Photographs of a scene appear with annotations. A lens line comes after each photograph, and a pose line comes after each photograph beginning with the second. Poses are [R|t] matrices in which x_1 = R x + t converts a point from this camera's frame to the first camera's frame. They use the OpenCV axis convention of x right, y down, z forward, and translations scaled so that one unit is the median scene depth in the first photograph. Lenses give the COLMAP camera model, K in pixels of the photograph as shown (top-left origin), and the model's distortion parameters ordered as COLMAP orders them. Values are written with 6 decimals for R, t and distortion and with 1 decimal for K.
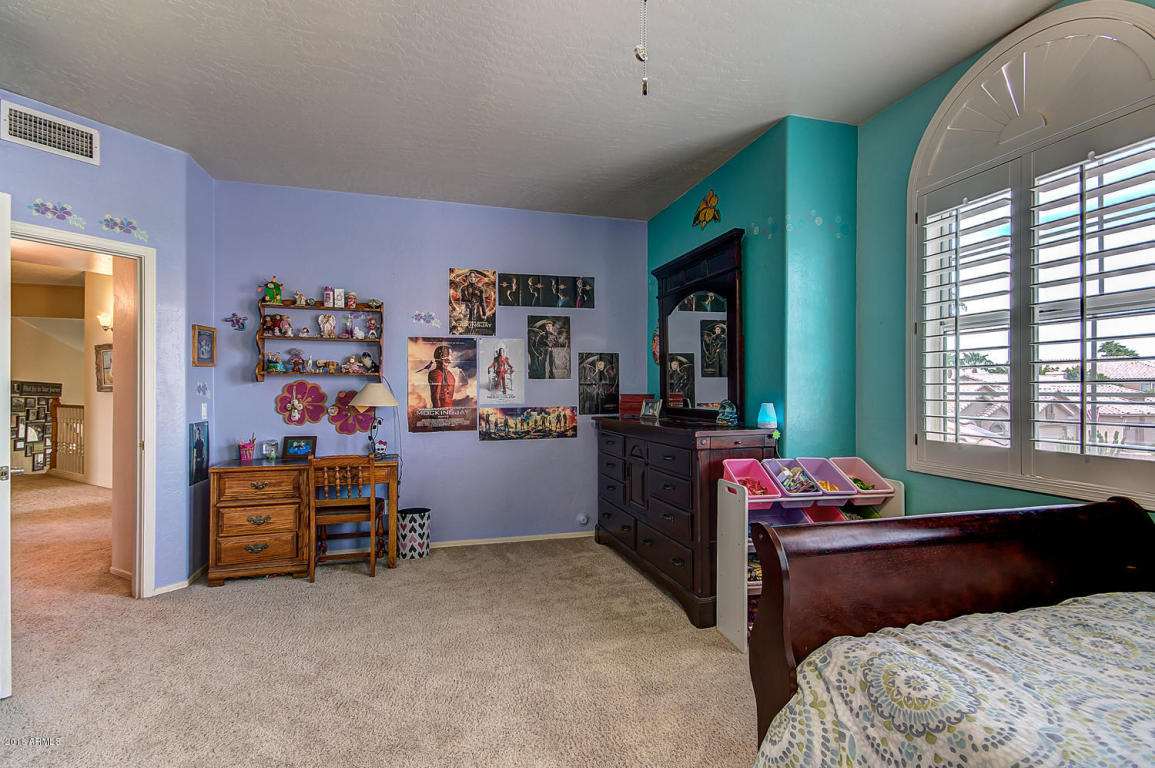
lens RADIAL K [[532.1, 0, 574.6], [0, 532.1, 393.9], [0, 0, 1]] dist [-0.016331, -0.000937]
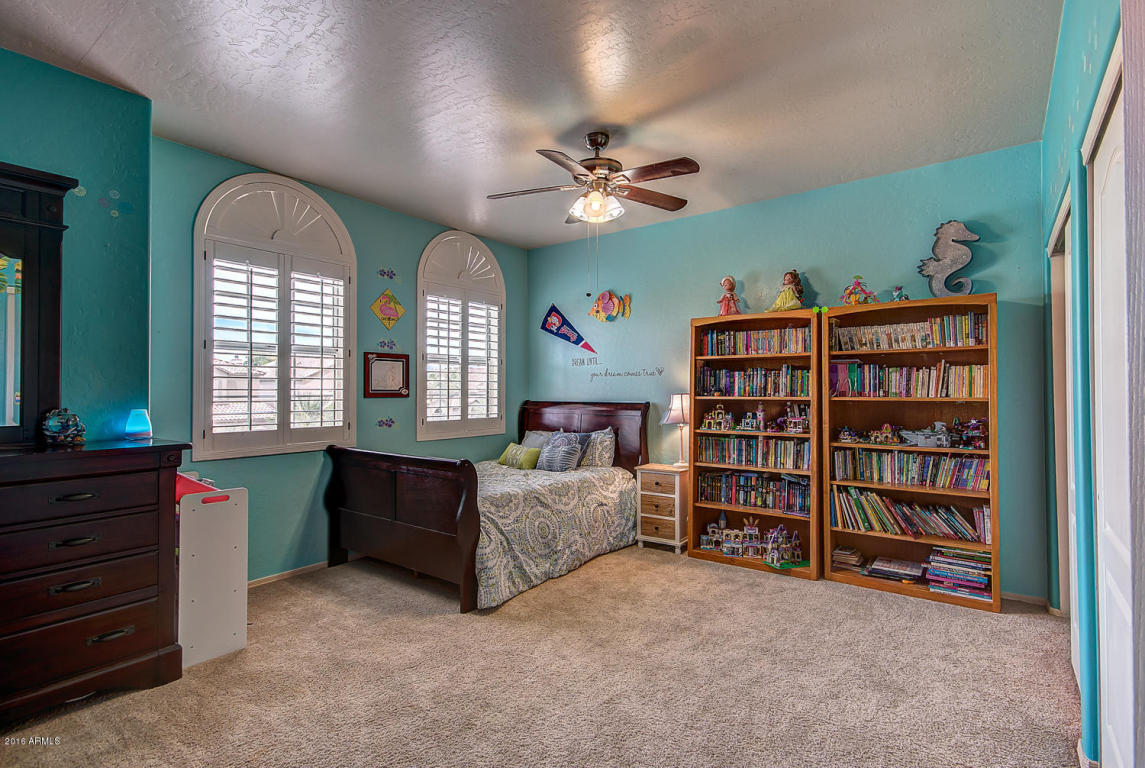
lens RADIAL K [[527.5, 0, 573.5], [0, 527.5, 383.6], [0, 0, 1]] dist [-0.016331, -0.000937]
pose [[-0.611305, 0.004469, 0.791382, -1.004611], [-0.008977, 0.999881, -0.012580, -0.026566], [-0.791344, -0.014794, -0.611192, 1.257053]]
